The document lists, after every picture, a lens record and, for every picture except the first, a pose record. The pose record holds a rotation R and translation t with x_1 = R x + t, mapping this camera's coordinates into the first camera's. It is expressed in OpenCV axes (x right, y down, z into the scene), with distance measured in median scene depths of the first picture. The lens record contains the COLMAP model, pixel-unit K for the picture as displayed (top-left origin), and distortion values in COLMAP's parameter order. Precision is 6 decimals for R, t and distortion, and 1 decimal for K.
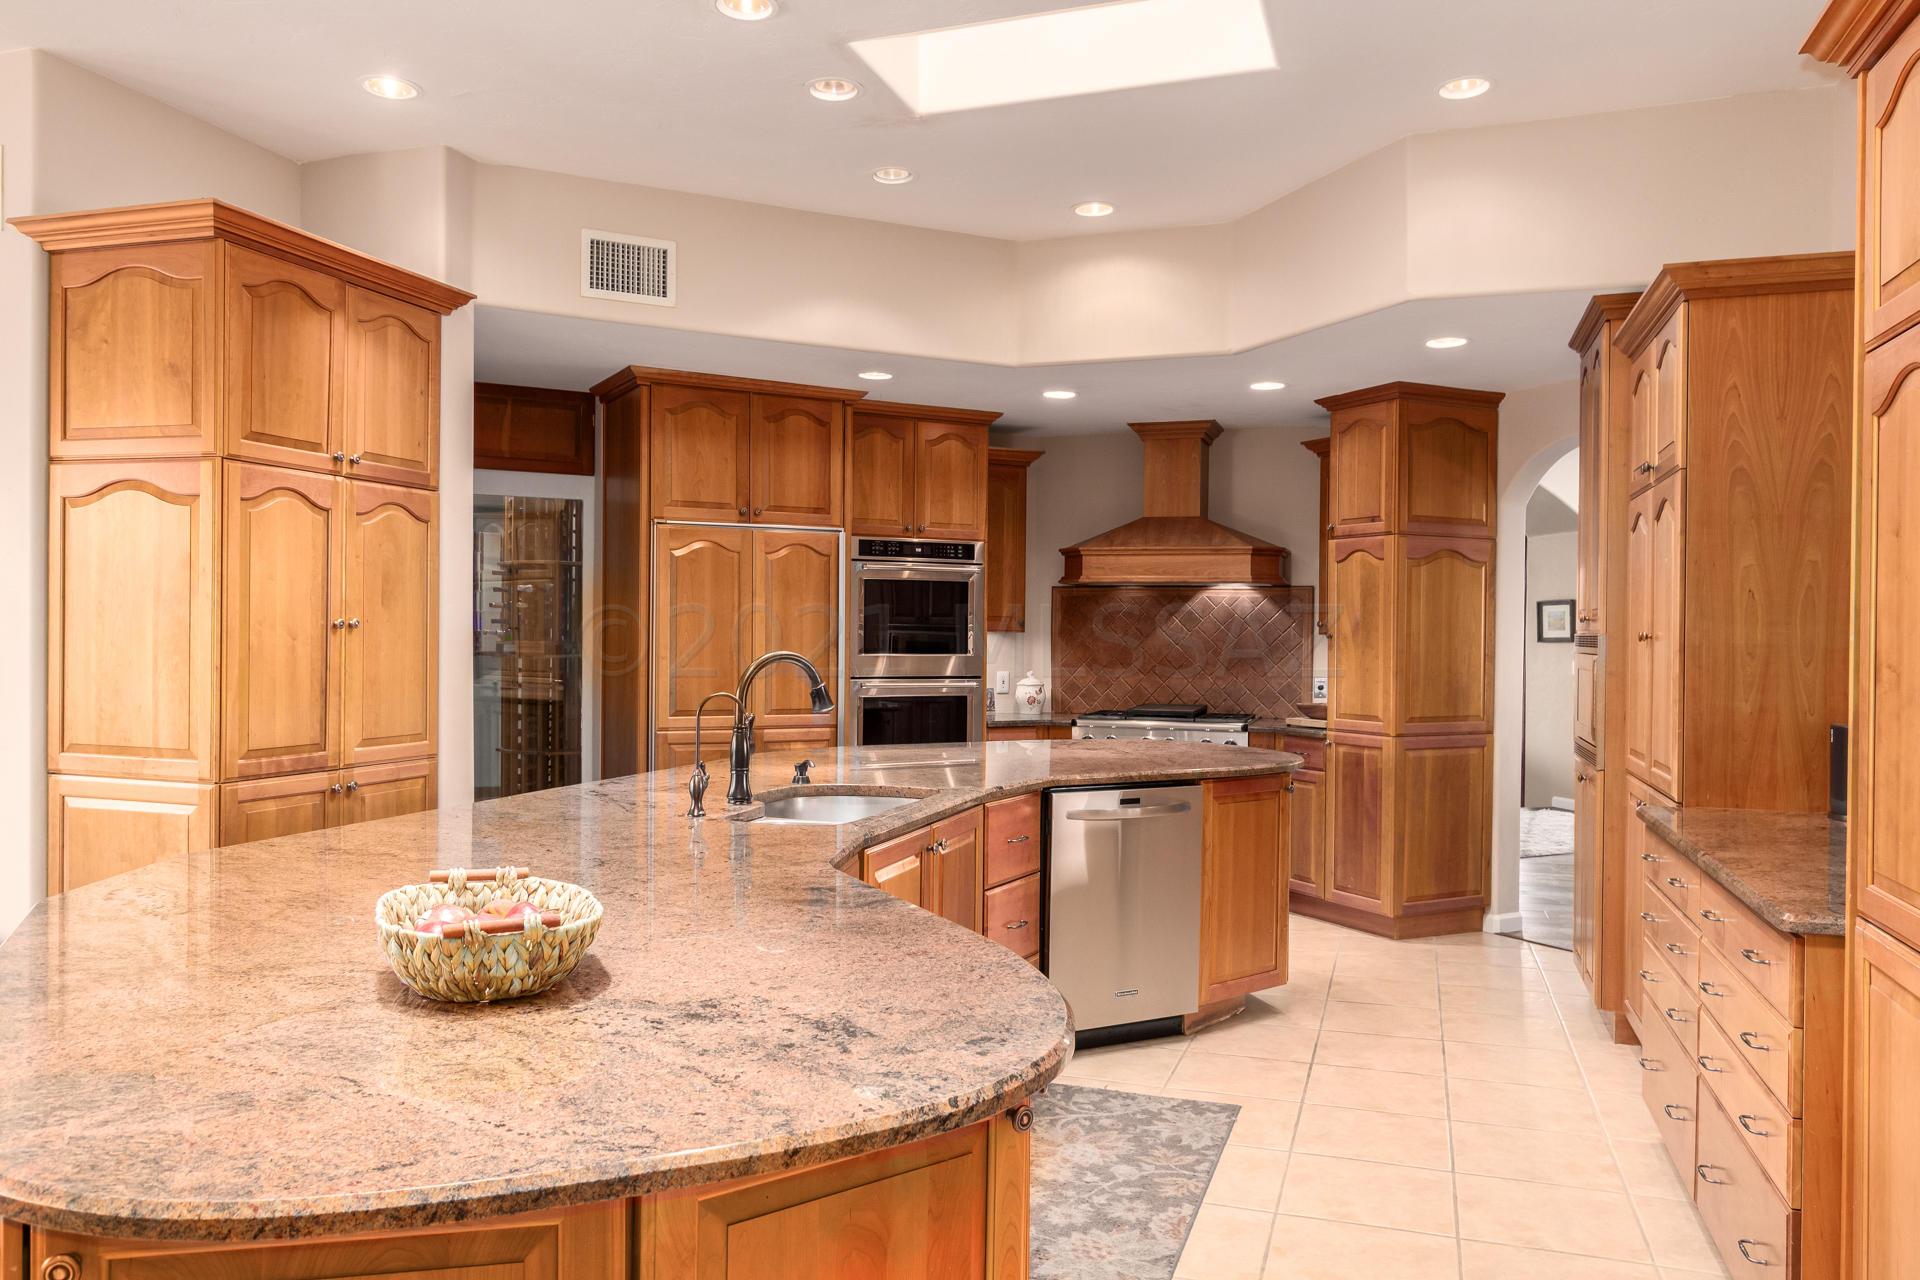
lens RADIAL K [[1375.4, 0, 946.6], [0, 1375.4, 645.0], [0, 0, 1]] dist [0.006350, -0.004831]
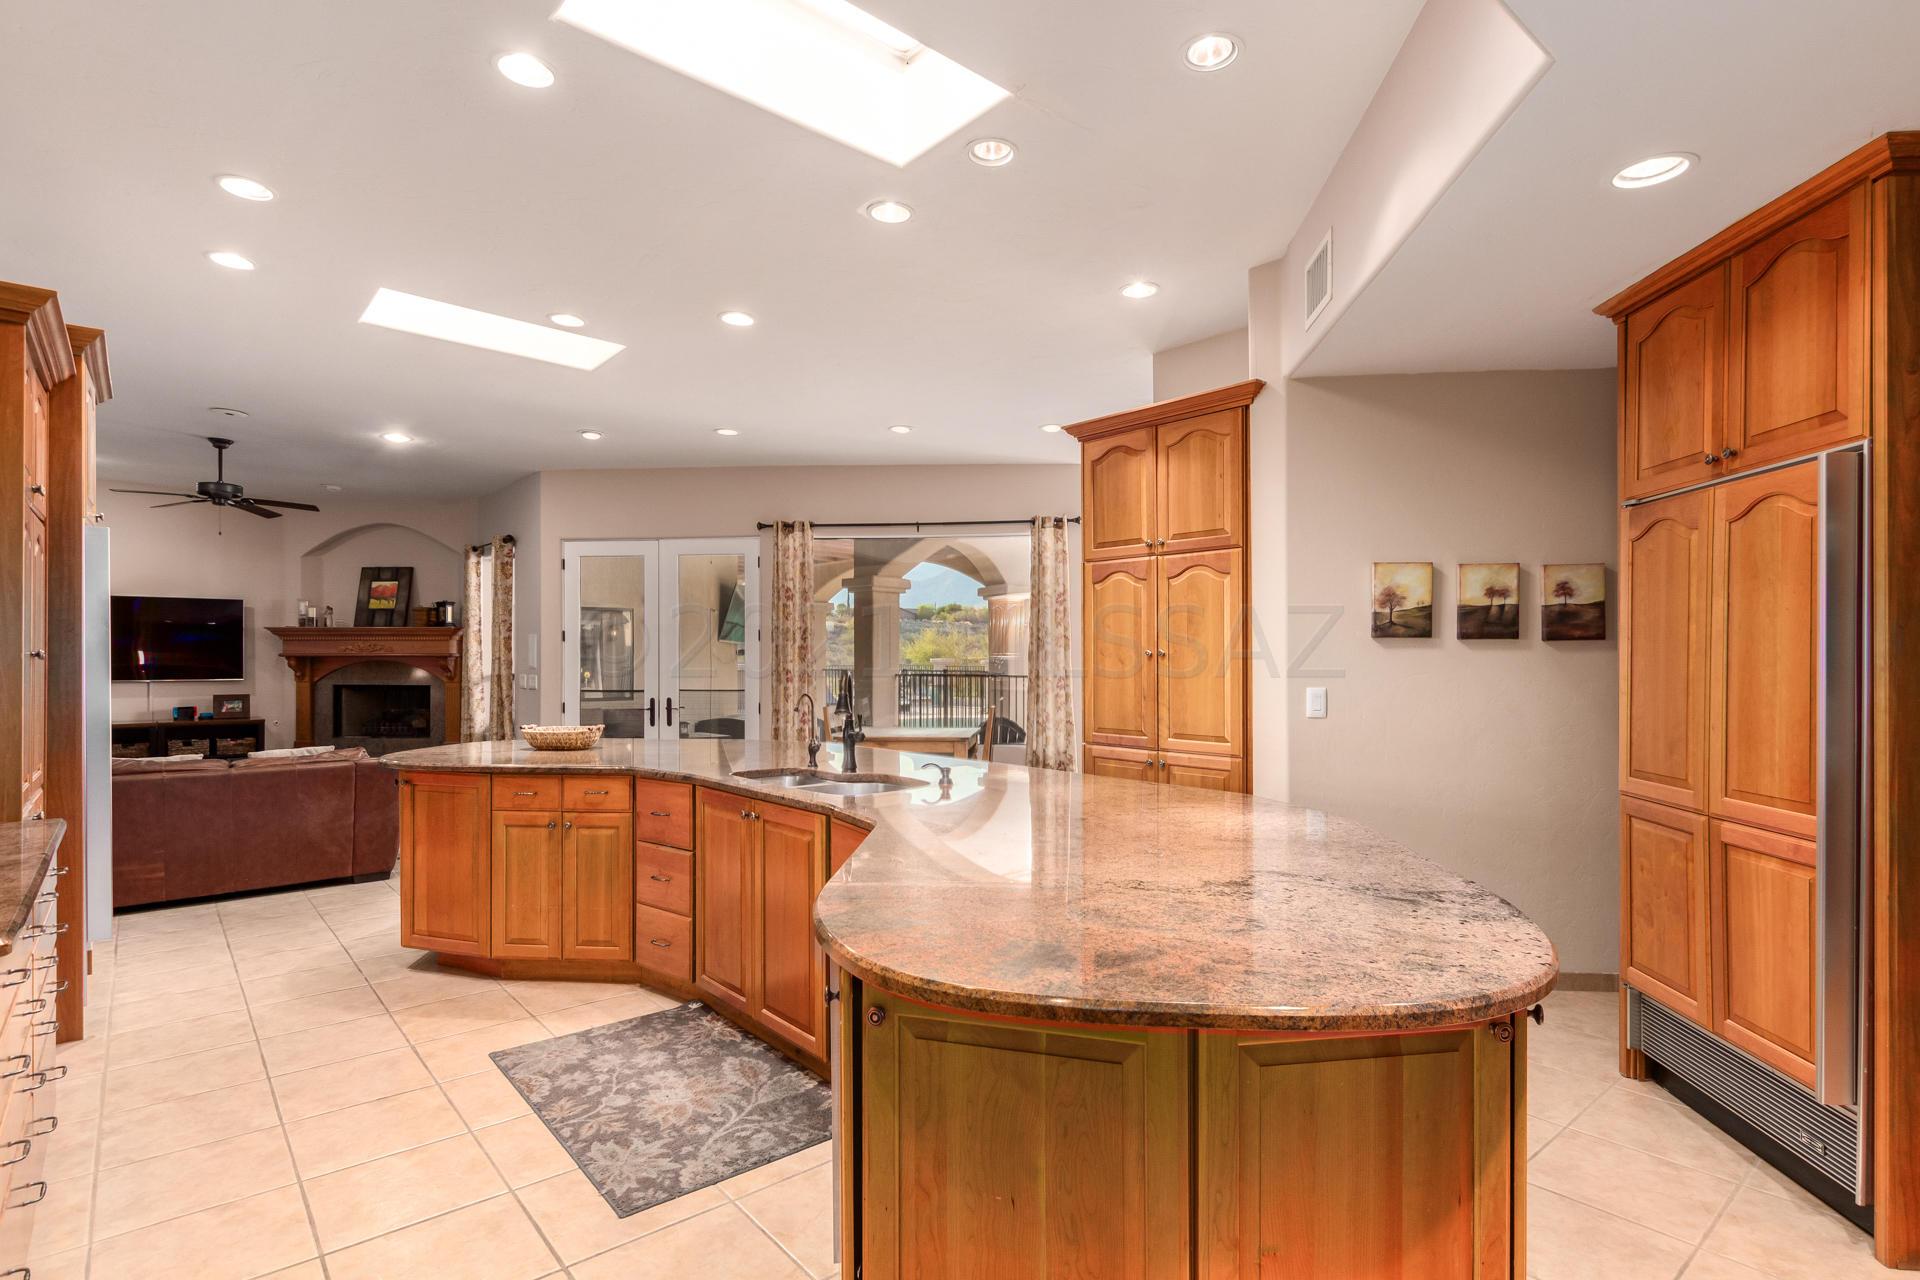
lens RADIAL K [[972.5, 0, 974.1], [0, 972.5, 652.9], [0, 0, 1]] dist [0.009507, -0.001878]
pose [[-0.512594, -0.012906, -0.858534, 0.386280], [-0.011474, 0.999901, -0.008181, -0.003505], [0.858554, 0.005657, -0.512692, 0.929579]]
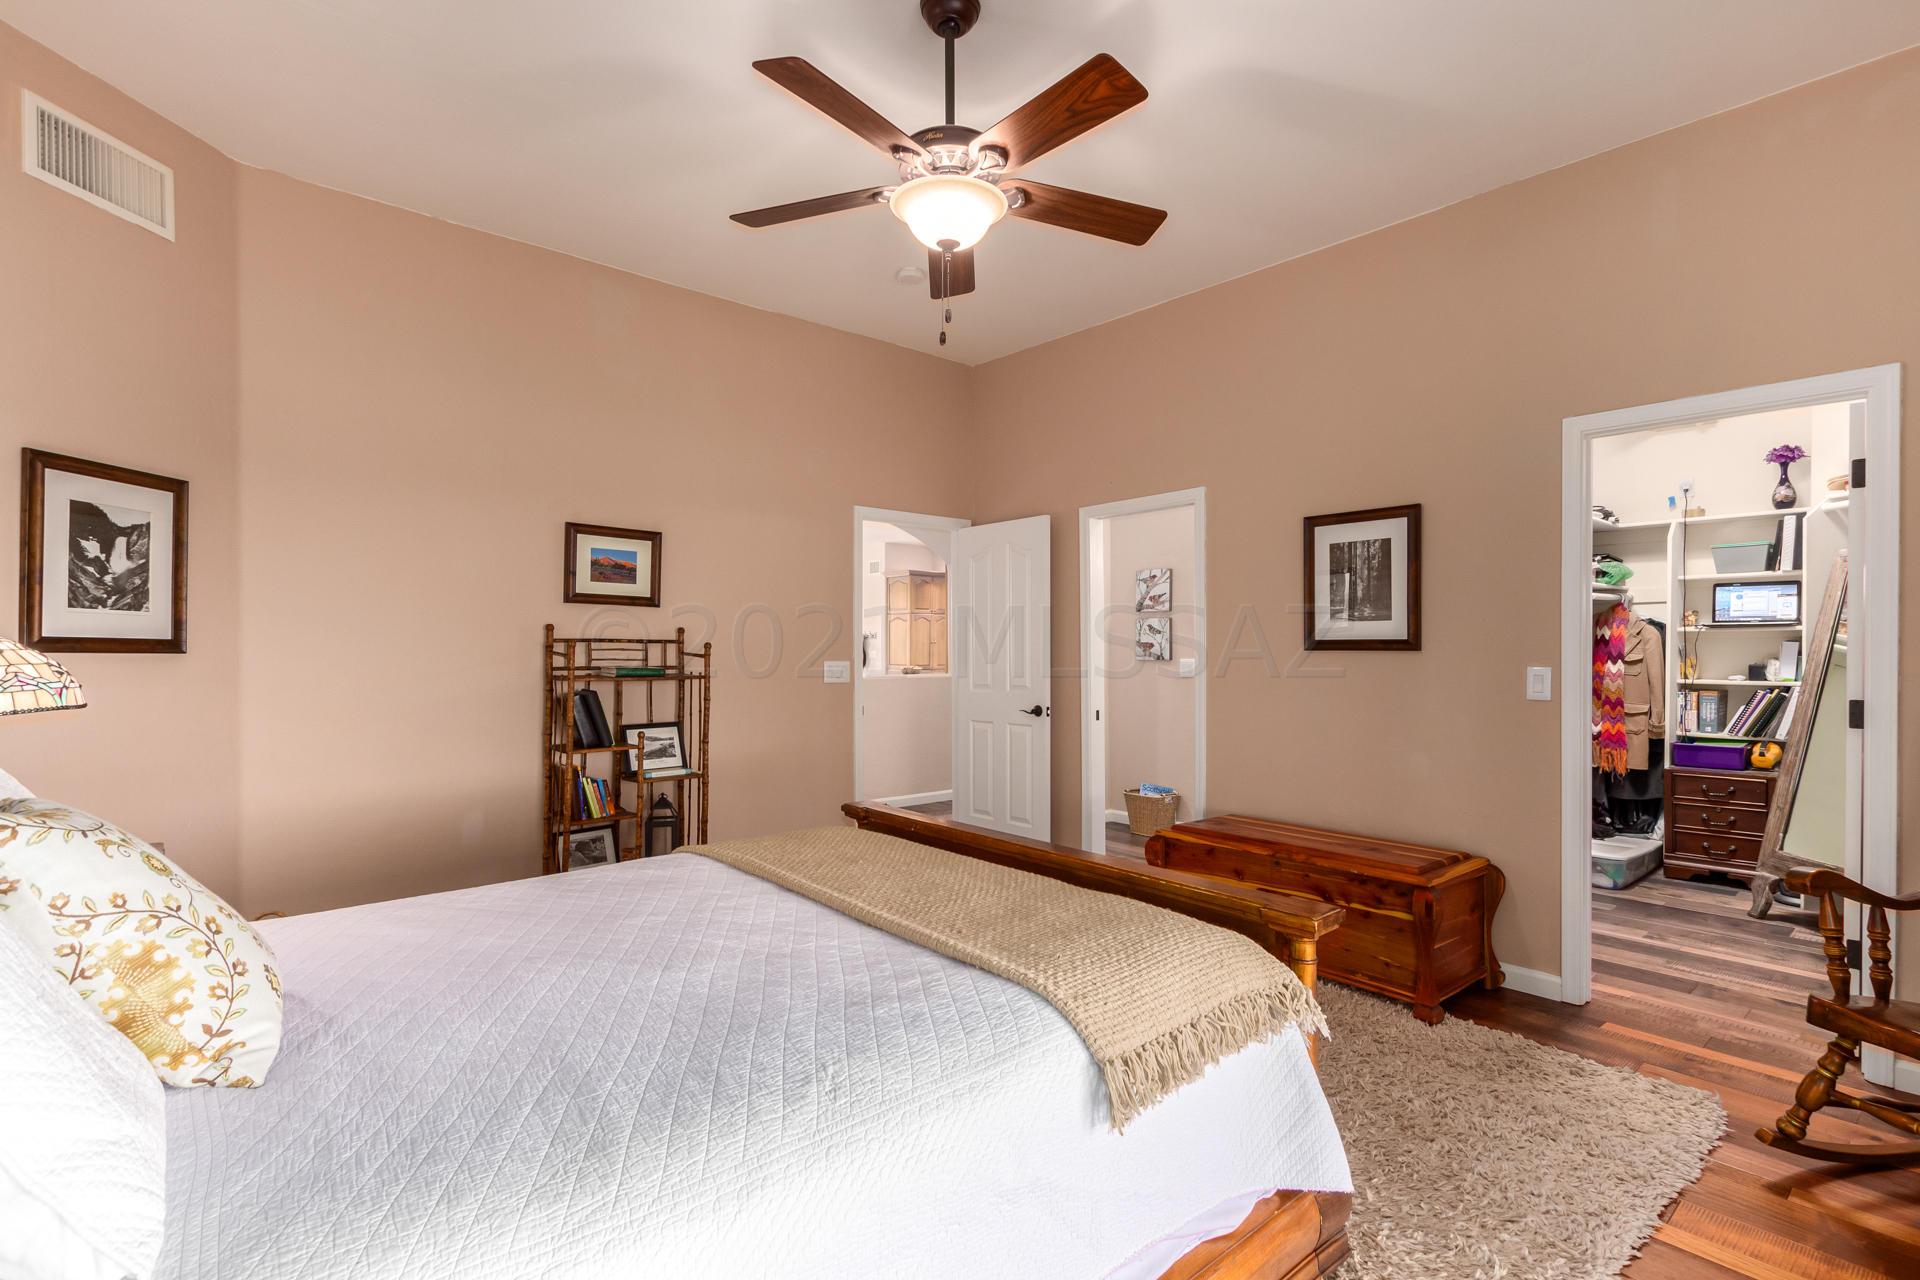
lens RADIAL K [[882.8, 0, 960.1], [0, 882.8, 641.0], [0, 0, 1]] dist [-0.000975, -0.000542]
pose [[0.864044, -0.012152, -0.503270, 0.913469], [0.003770, 0.999837, -0.017669, 0.028087], [0.503402, 0.013370, 0.863949, -1.264617]]
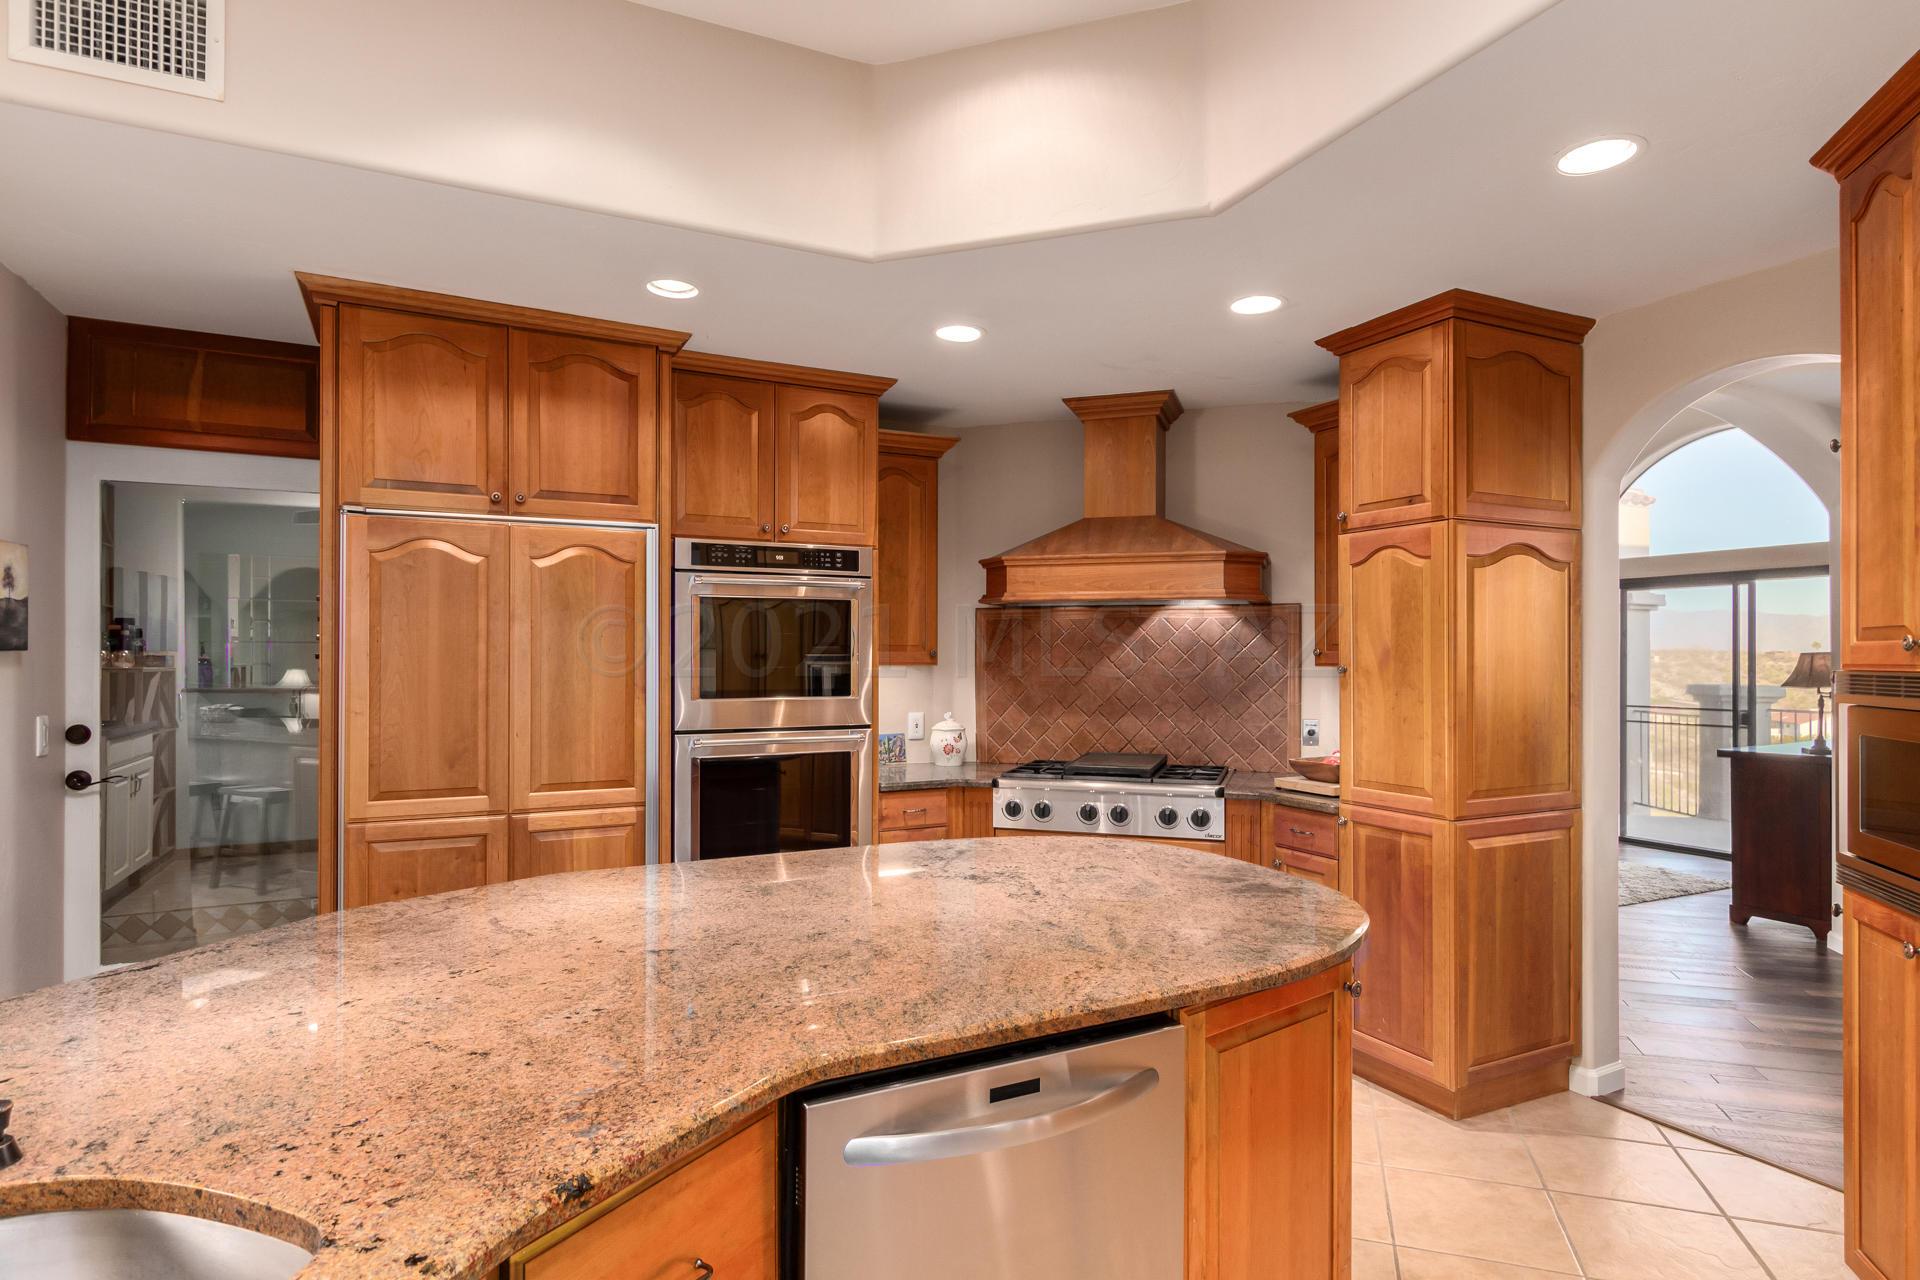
lens RADIAL K [[1030.2, 0, 959.2], [0, 1030.2, 654.1], [0, 0, 1]] dist [0.007377, 0.002923]
pose [[0.999960, -0.008933, 0.000793, 0.081911], [0.008941, 0.999905, -0.010469, -0.010988], [-0.000700, 0.010475, 0.999945, 0.478239]]
